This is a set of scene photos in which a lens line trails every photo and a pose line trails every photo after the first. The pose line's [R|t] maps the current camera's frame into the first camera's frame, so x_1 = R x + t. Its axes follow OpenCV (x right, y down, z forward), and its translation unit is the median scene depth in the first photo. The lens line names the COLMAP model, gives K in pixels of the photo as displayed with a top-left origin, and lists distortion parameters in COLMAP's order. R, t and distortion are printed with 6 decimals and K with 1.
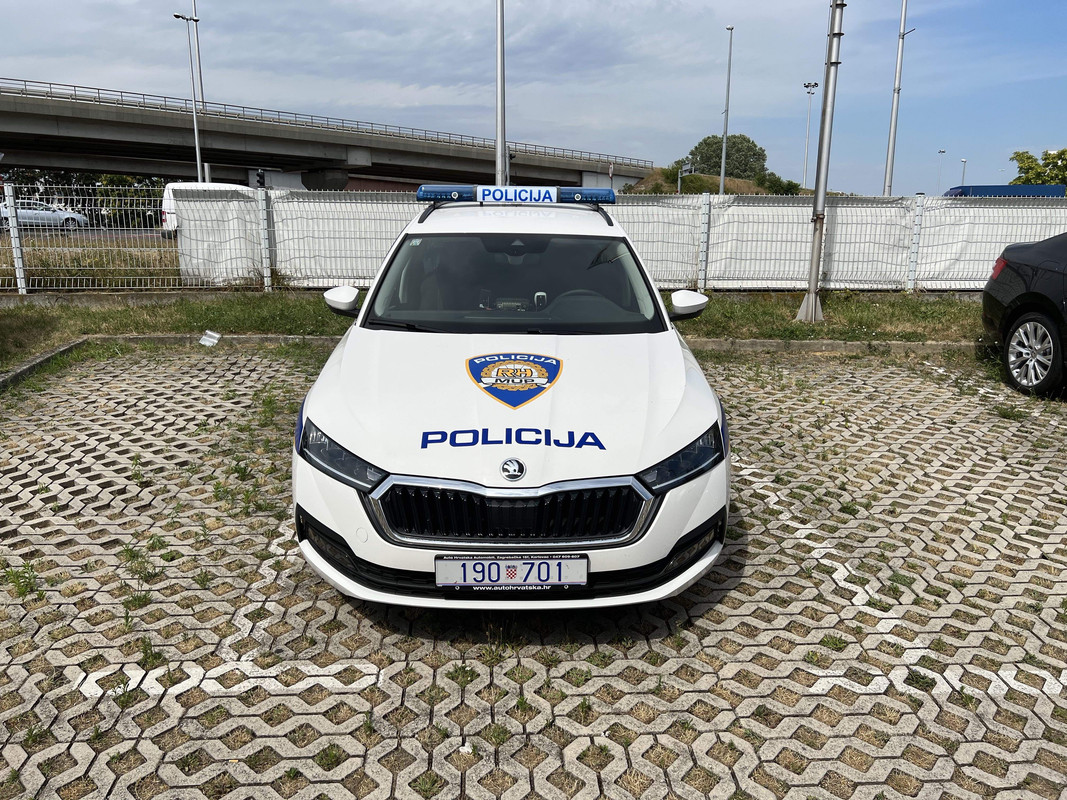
lens RADIAL K [[814.8, 0, 534.7], [0, 814.8, 393.0], [0, 0, 1]] dist [0.044048, -0.052439]
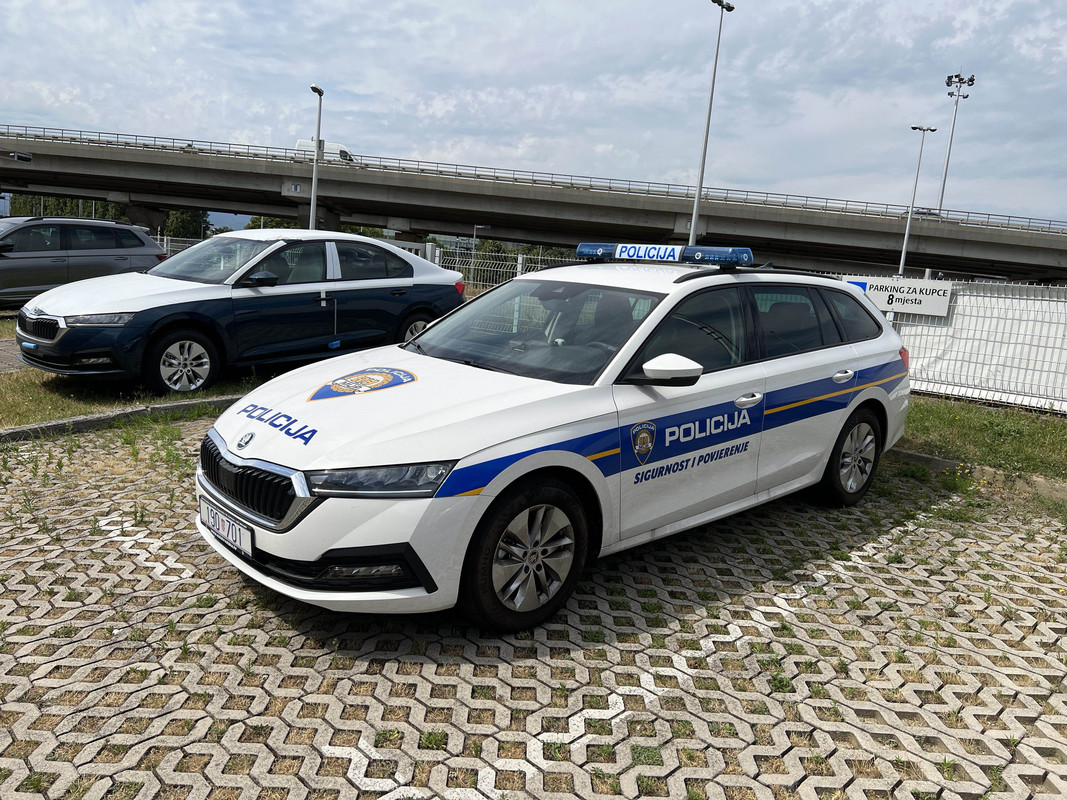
lens RADIAL K [[814.8, 0, 534.7], [0, 814.8, 393.0], [0, 0, 1]] dist [0.044048, -0.052439]
pose [[0.643559, 0.150122, -0.750530, 0.740953], [-0.243714, 0.969731, -0.015011, -0.037811], [0.725559, 0.192575, 0.660666, 0.335507]]
